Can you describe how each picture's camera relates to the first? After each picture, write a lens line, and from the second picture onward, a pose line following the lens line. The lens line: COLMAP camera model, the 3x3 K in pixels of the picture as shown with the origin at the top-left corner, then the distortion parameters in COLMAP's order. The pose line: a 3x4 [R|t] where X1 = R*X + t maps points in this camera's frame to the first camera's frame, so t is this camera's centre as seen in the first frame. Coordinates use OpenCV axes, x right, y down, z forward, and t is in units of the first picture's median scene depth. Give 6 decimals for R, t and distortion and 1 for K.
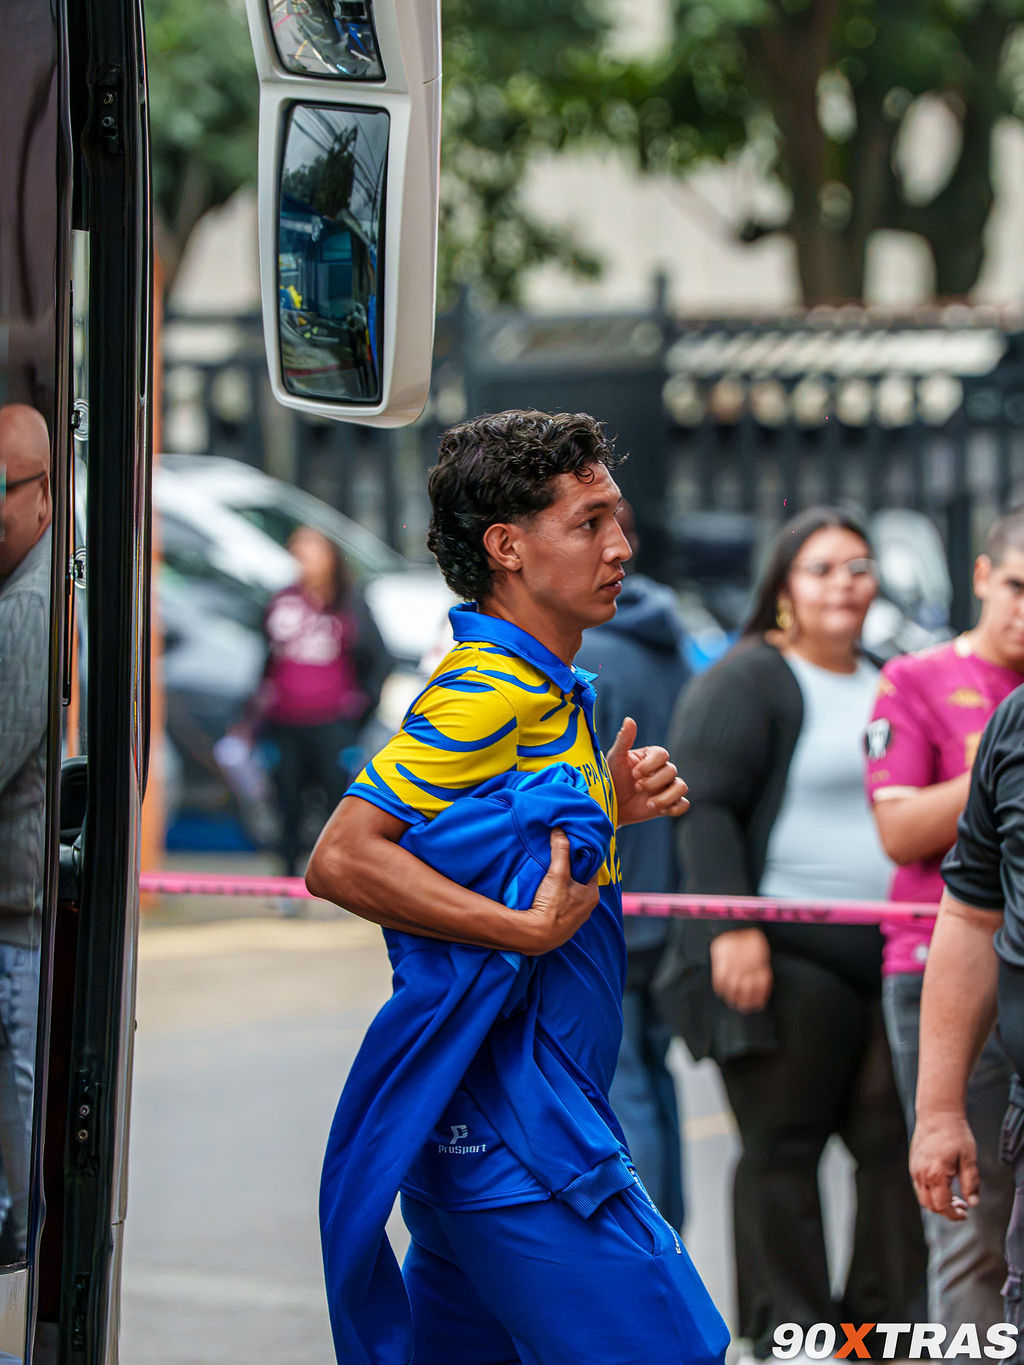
lens RADIAL K [[7913.9, 0, 512.0], [0, 7913.9, 682.5], [0, 0, 1]] dist [-0.490808, 3.775414]
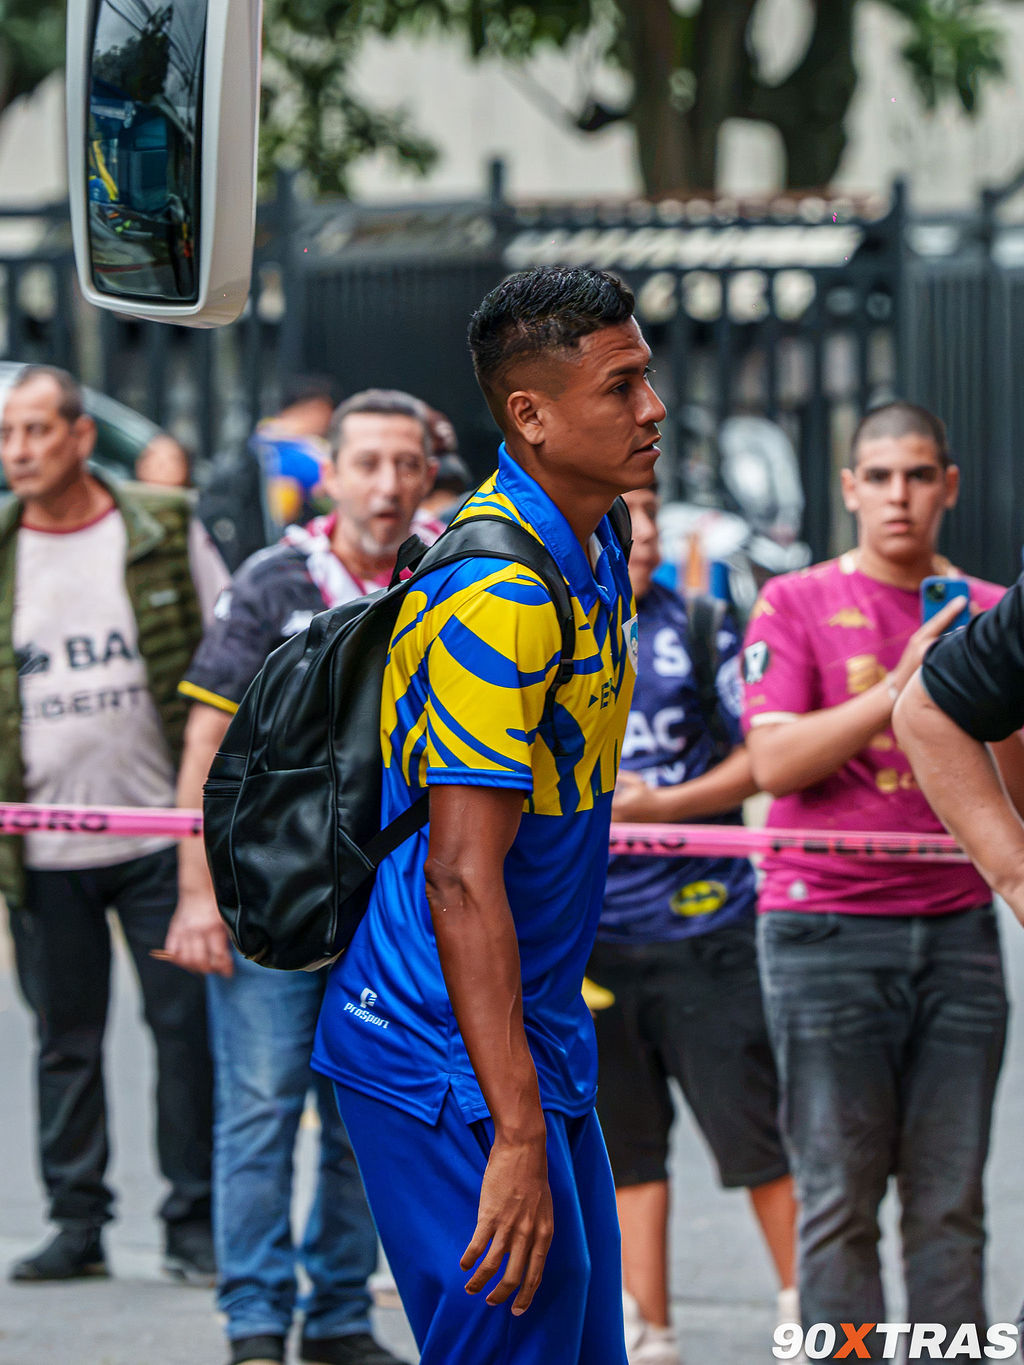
lens RADIAL K [[5852.9, 0, 512.0], [0, 5852.9, 682.5], [0, 0, 1]] dist [-0.390163, -11.755745]
pose [[0.999433, -0.003309, 0.033520, -0.002690], [0.002825, 0.999891, 0.014479, -0.000125], [-0.033564, -0.014376, 0.999333, 0.309680]]
